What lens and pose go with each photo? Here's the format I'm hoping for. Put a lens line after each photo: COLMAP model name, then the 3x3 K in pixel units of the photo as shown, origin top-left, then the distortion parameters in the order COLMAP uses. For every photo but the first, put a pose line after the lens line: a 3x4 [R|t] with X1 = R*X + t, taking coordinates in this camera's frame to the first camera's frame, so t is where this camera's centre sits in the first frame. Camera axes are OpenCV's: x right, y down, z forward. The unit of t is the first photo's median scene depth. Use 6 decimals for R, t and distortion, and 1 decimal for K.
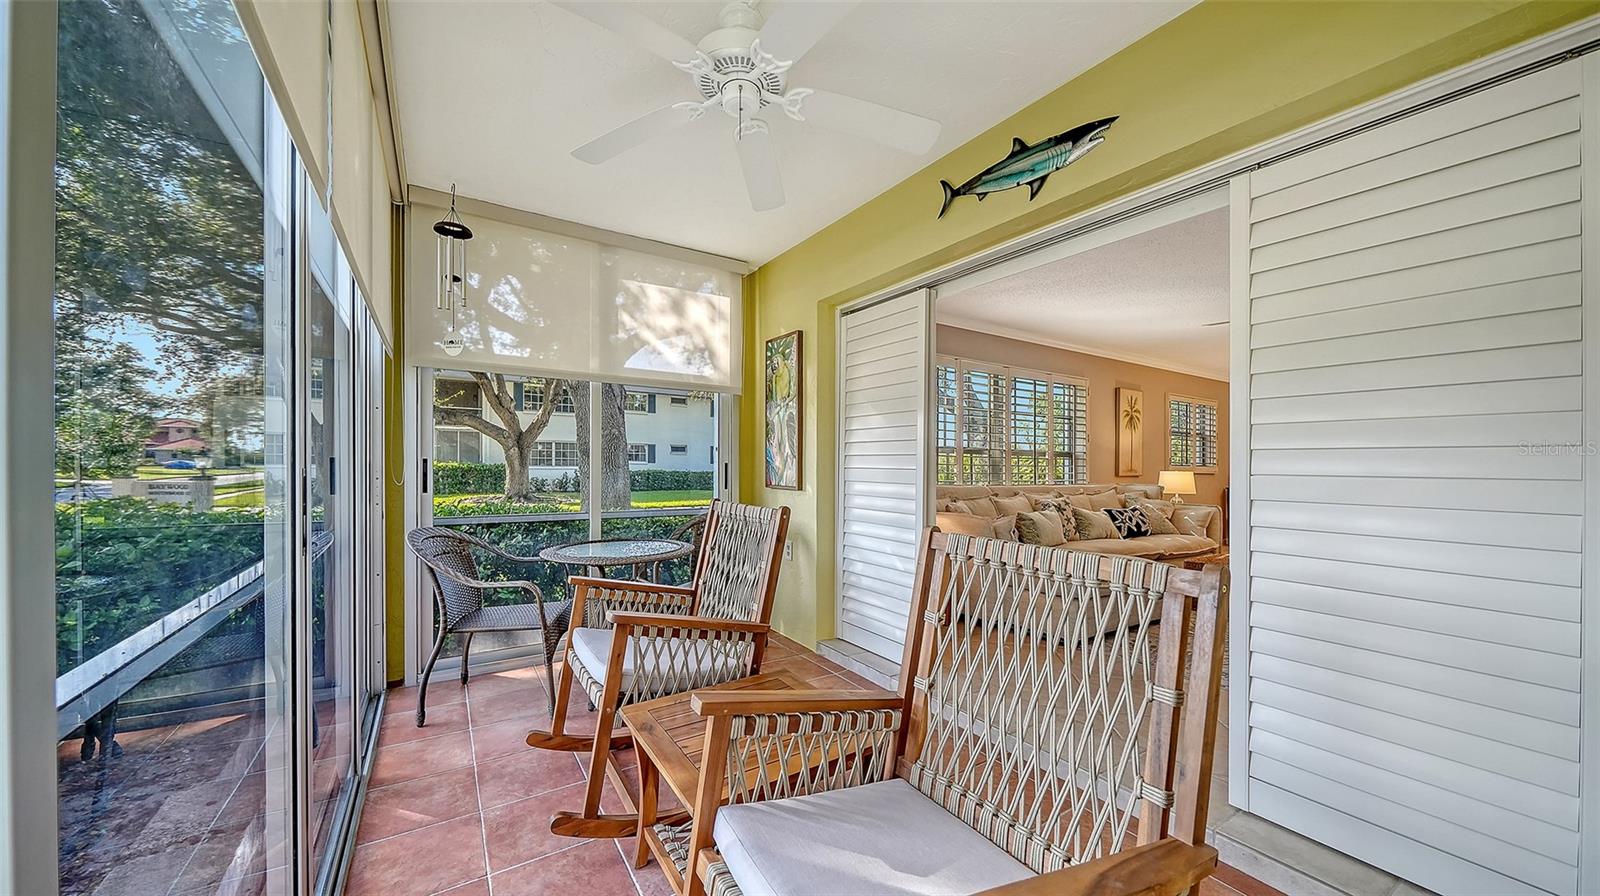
lens RADIAL K [[544.1, 0, 799.7], [0, 544.1, 466.7], [0, 0, 1]] dist [-0.000446, -0.006702]
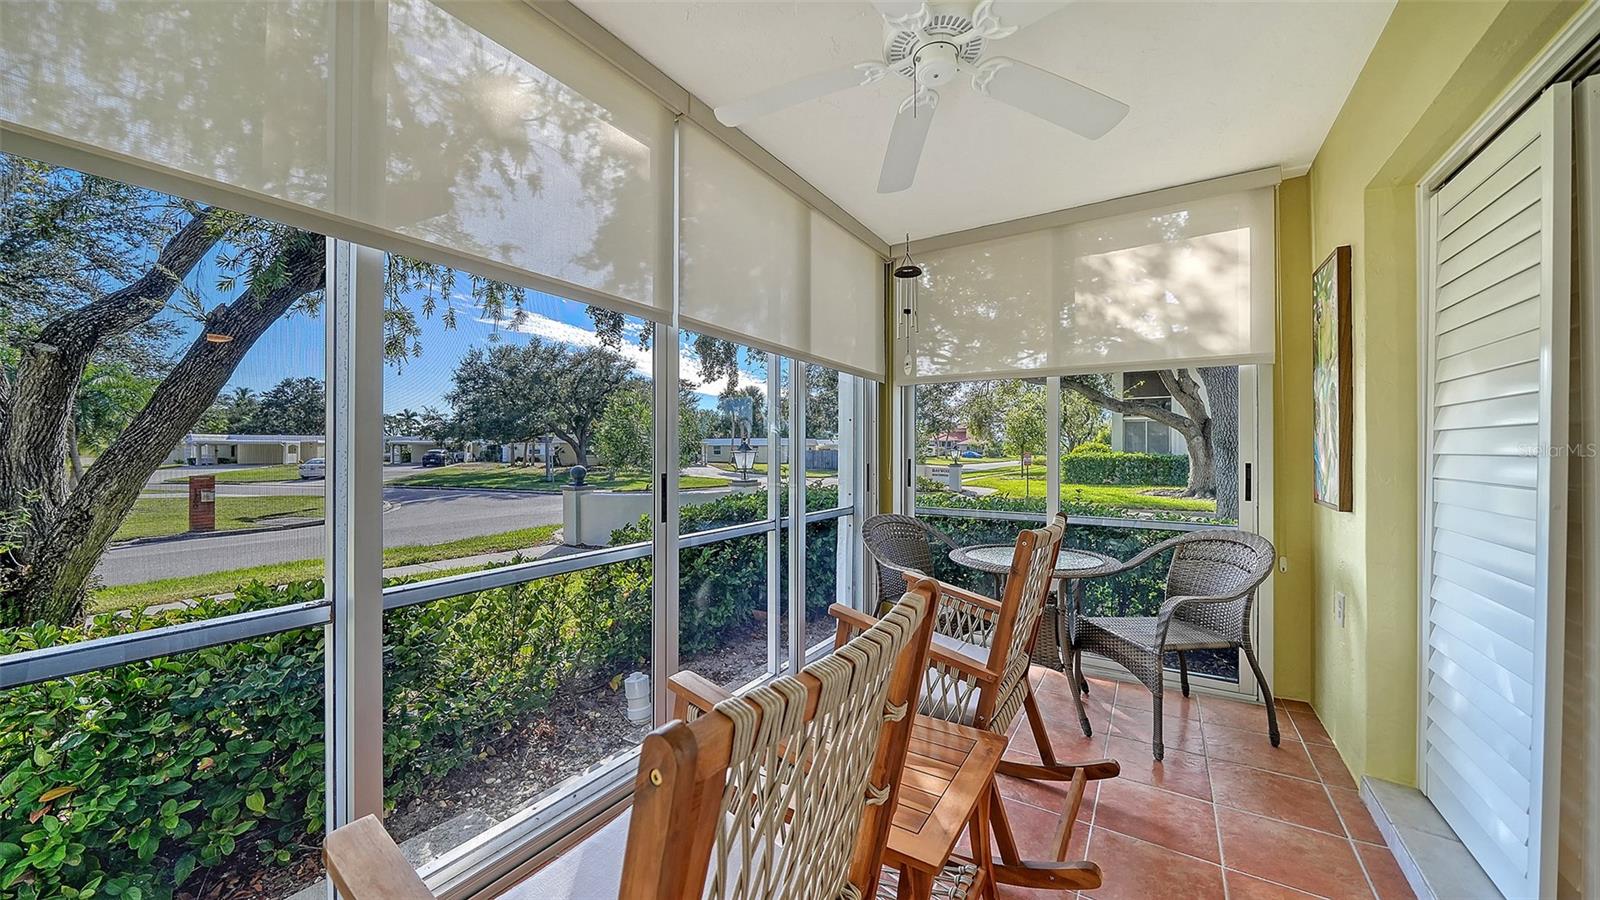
lens RADIAL K [[568.7, 0, 847.4], [0, 568.7, 449.6], [0, 0, 1]] dist [-0.000104, 0.020264]
pose [[0.463378, -0.006436, -0.886137, 0.305253], [-0.003738, 0.999951, -0.009218, -0.017291], [0.886153, 0.007584, 0.463331, 0.212072]]
